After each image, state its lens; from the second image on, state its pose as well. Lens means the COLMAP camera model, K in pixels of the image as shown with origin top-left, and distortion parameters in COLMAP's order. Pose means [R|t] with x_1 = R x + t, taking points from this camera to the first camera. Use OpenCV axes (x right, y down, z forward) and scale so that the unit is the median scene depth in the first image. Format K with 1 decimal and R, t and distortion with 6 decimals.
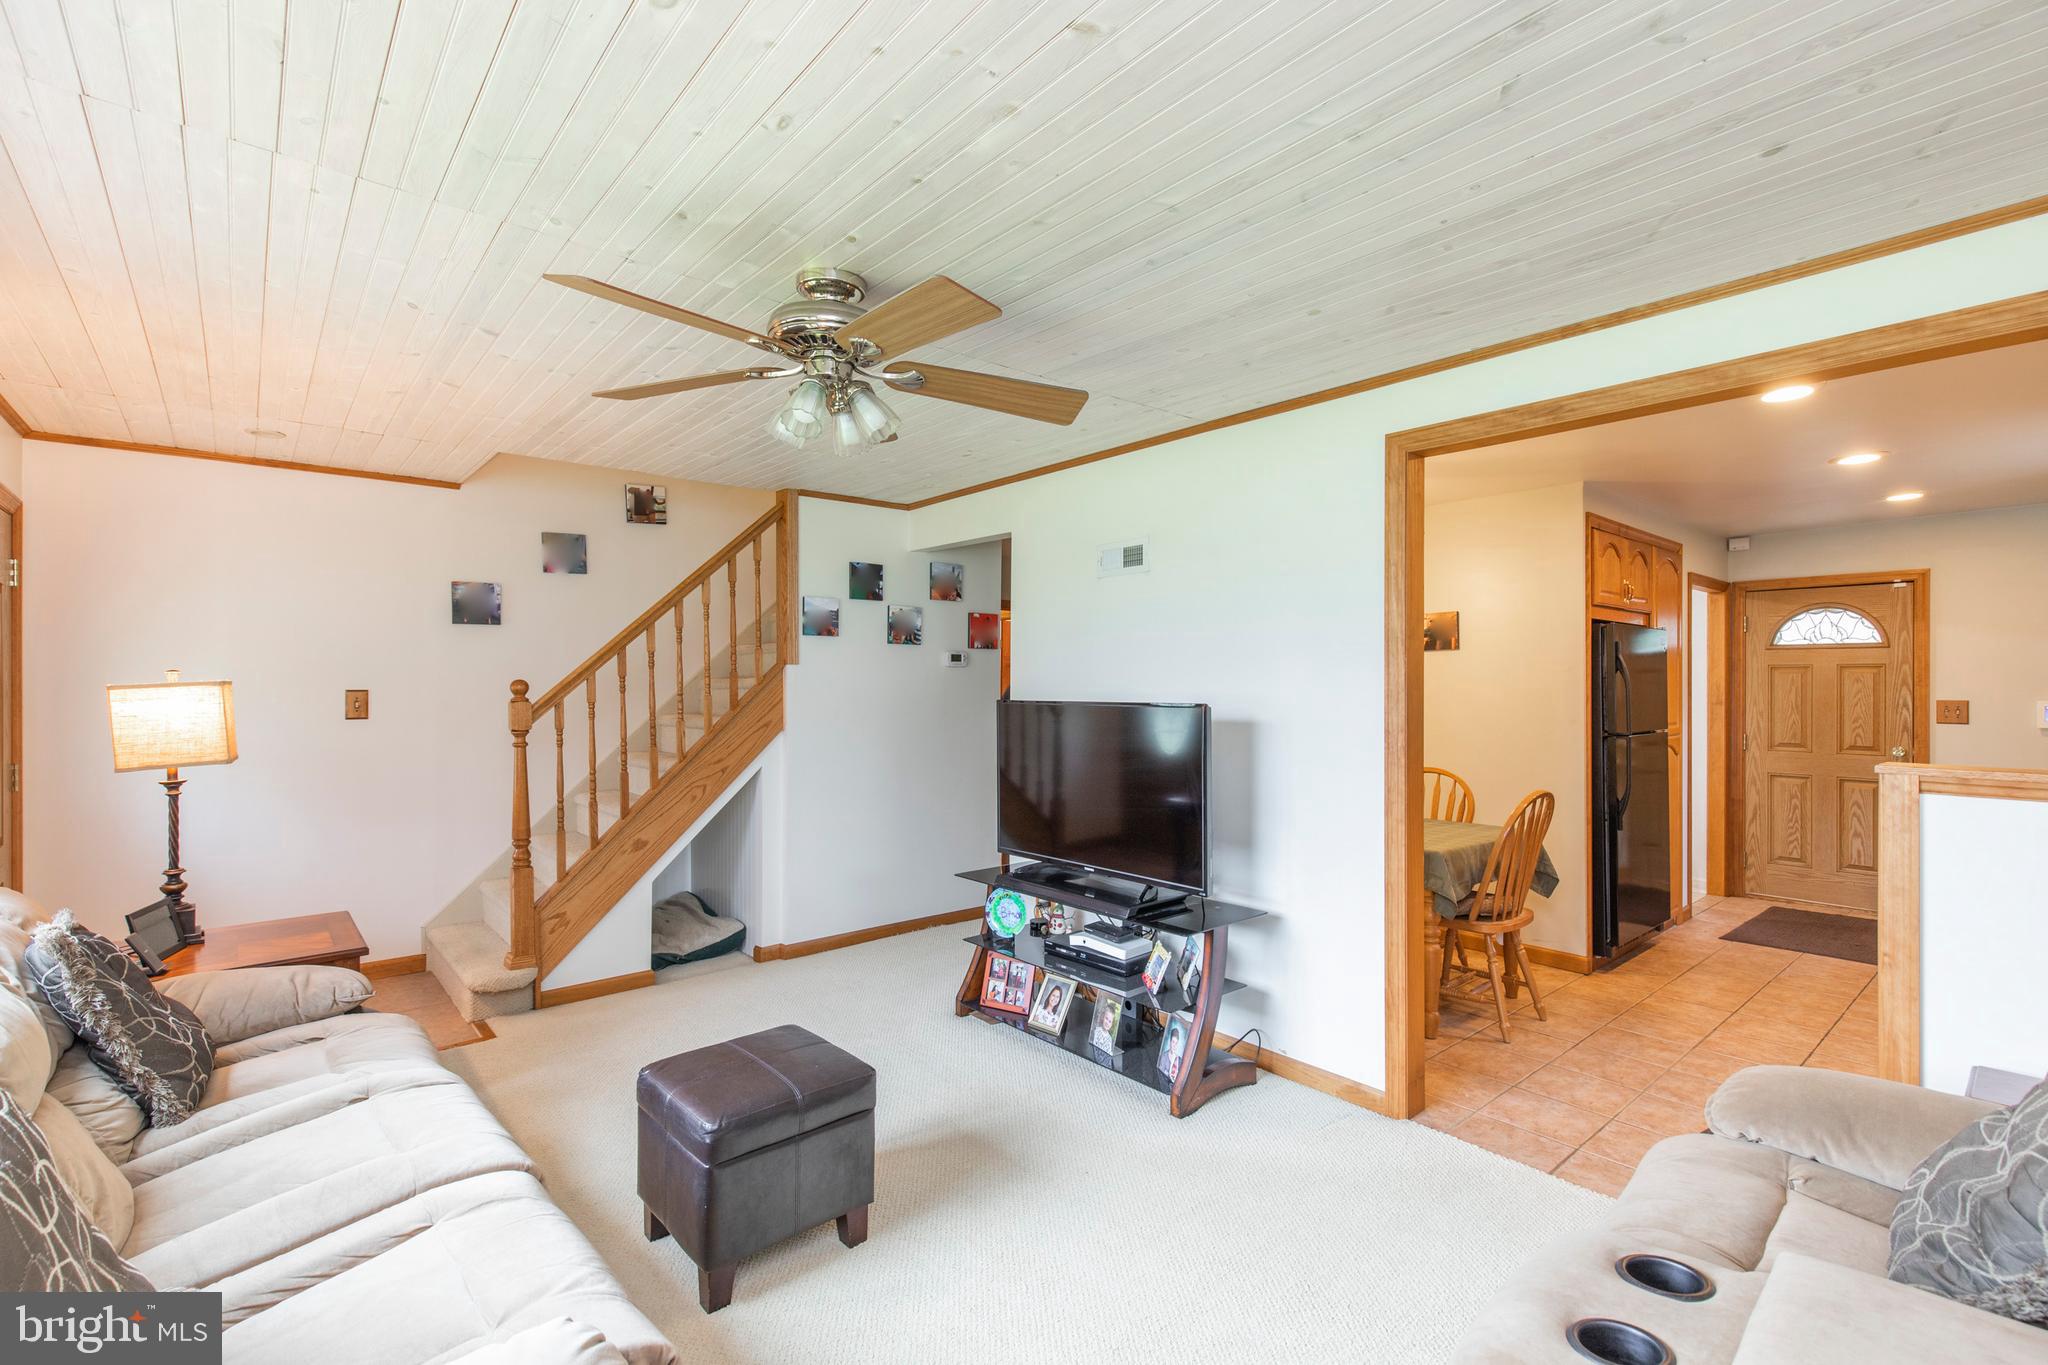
lens RADIAL K [[911.3, 0, 1030.2], [0, 911.3, 681.8], [0, 0, 1]] dist [0.002171, -0.001307]
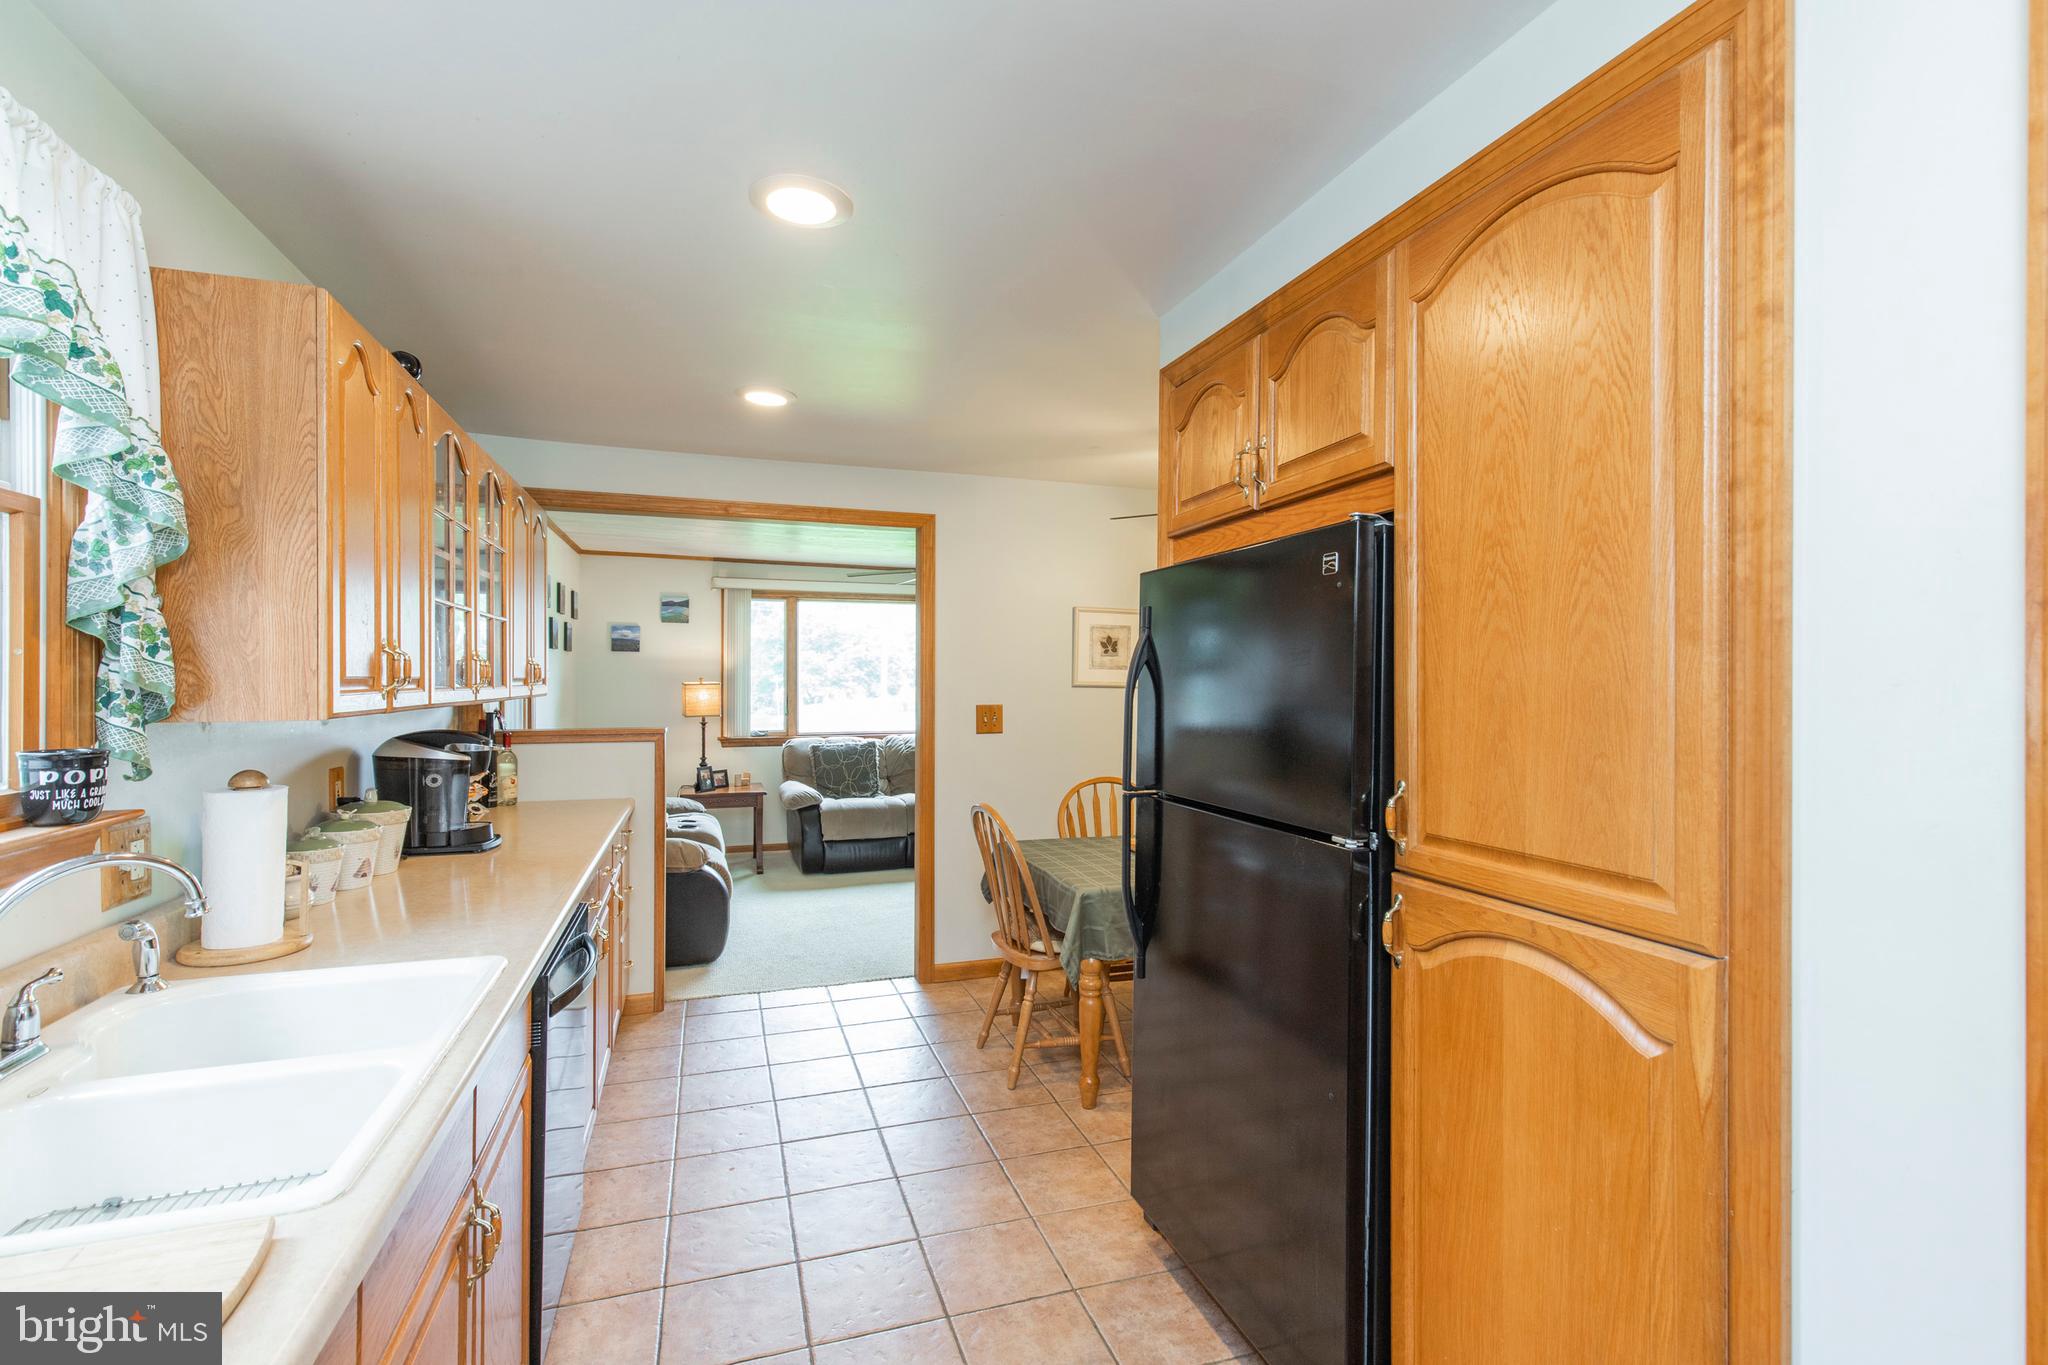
lens RADIAL K [[911.3, 0, 1030.2], [0, 911.3, 681.8], [0, 0, 1]] dist [0.002171, -0.001307]
pose [[-0.361945, -0.002740, -0.932196, 0.935479], [-0.003893, 0.999991, -0.001428, -0.002014], [0.932192, 0.003112, -0.361952, 0.919023]]
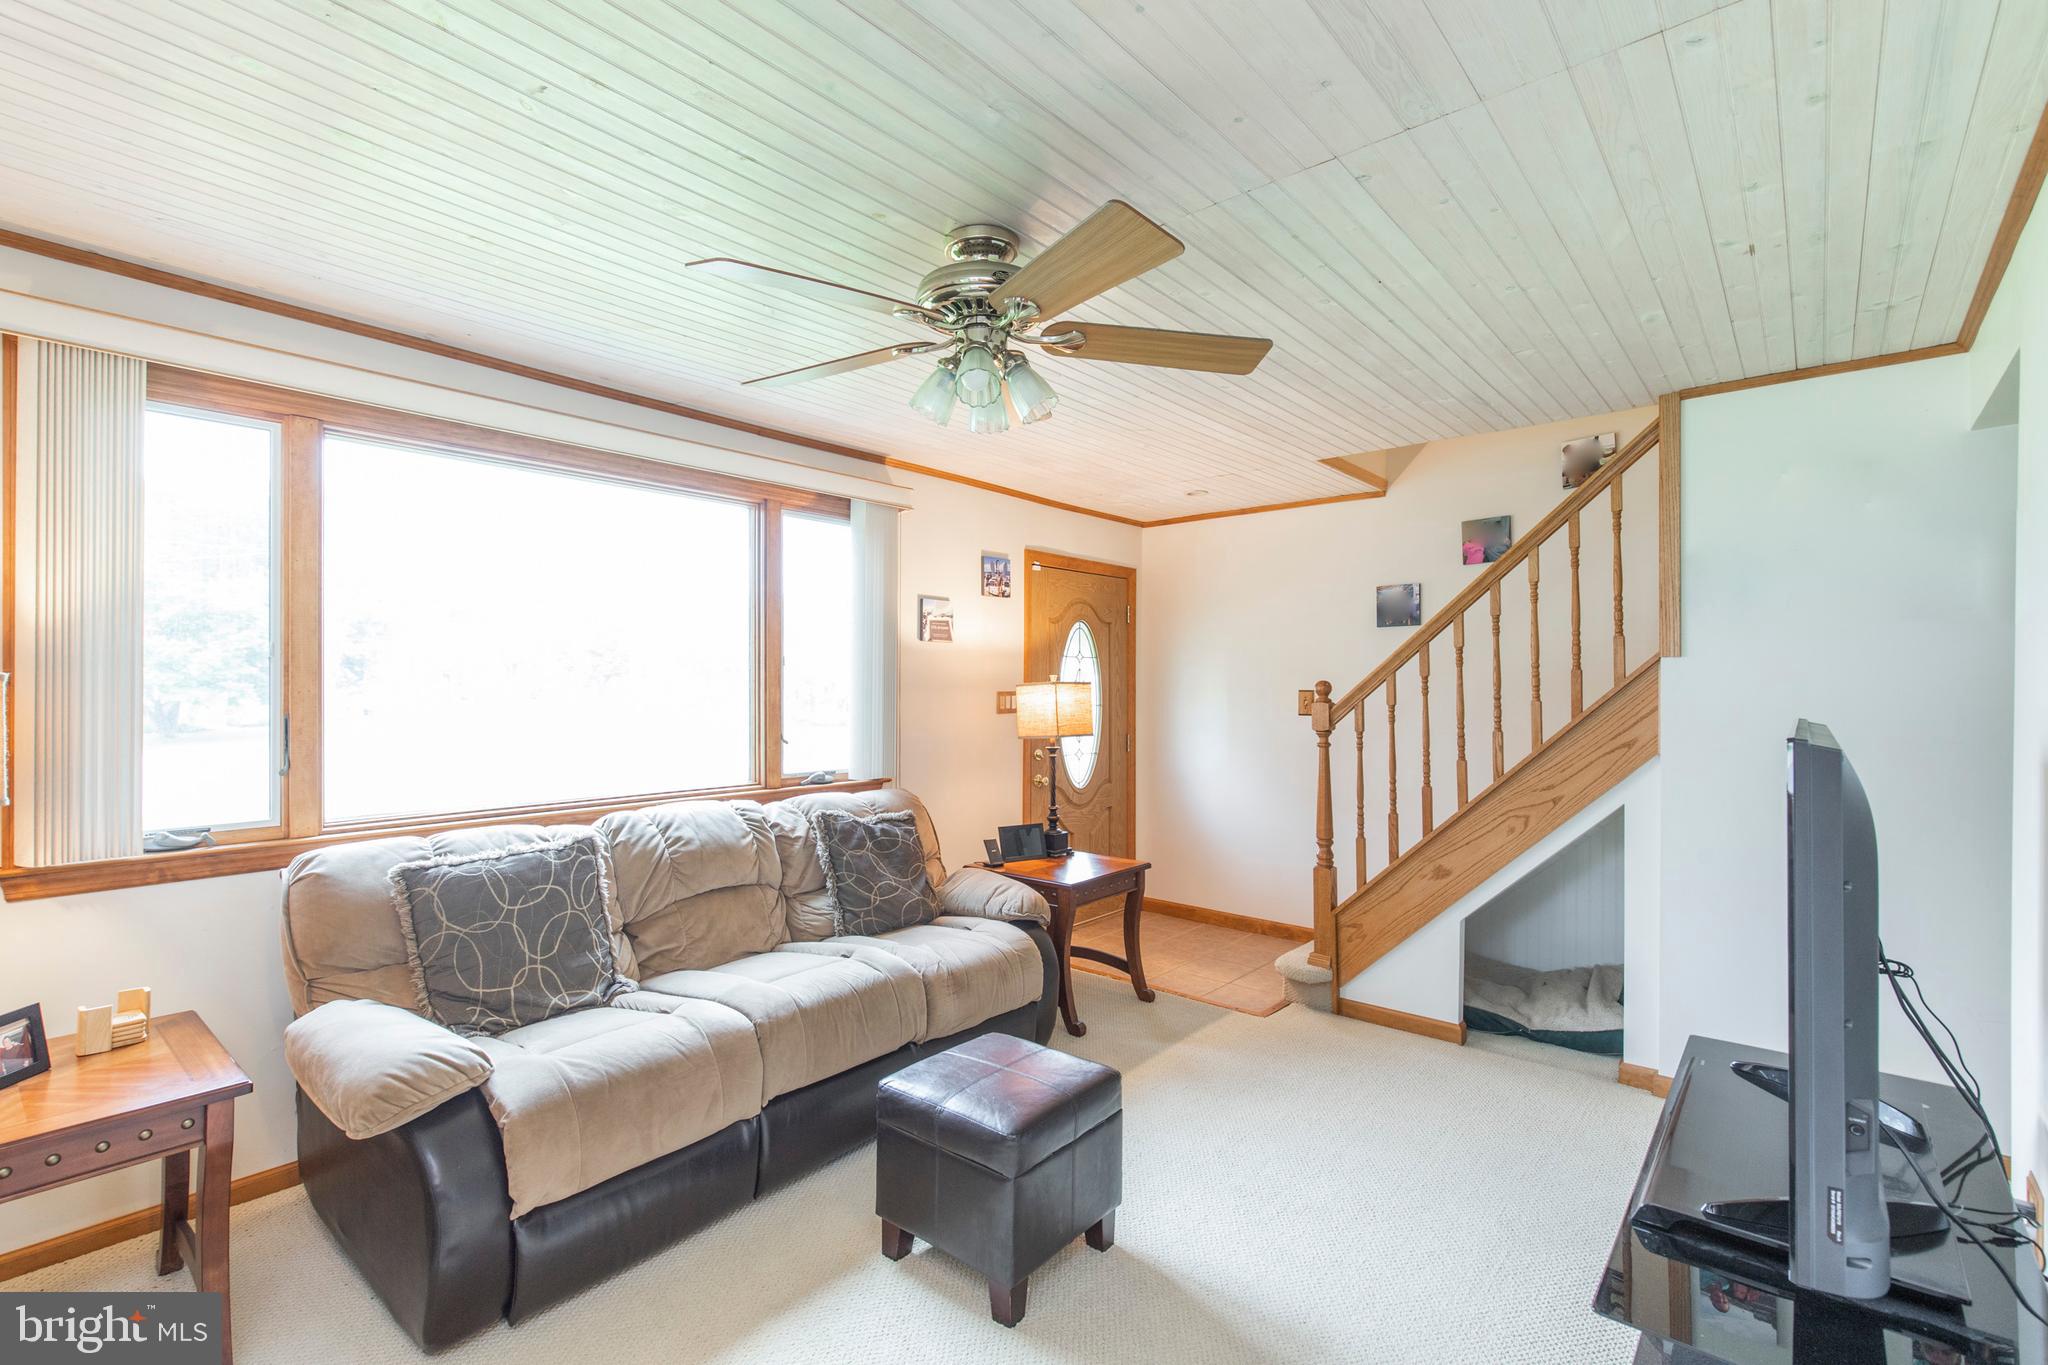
lens RADIAL K [[920.7, 0, 1012.1], [0, 920.7, 681.4], [0, 0, 1]] dist [0.004207, -0.000108]
pose [[0.145737, -0.002316, -0.989321, 0.283743], [-0.001896, 0.999995, -0.002620, 0.001487], [0.989322, 0.002258, 0.145732, 0.362062]]
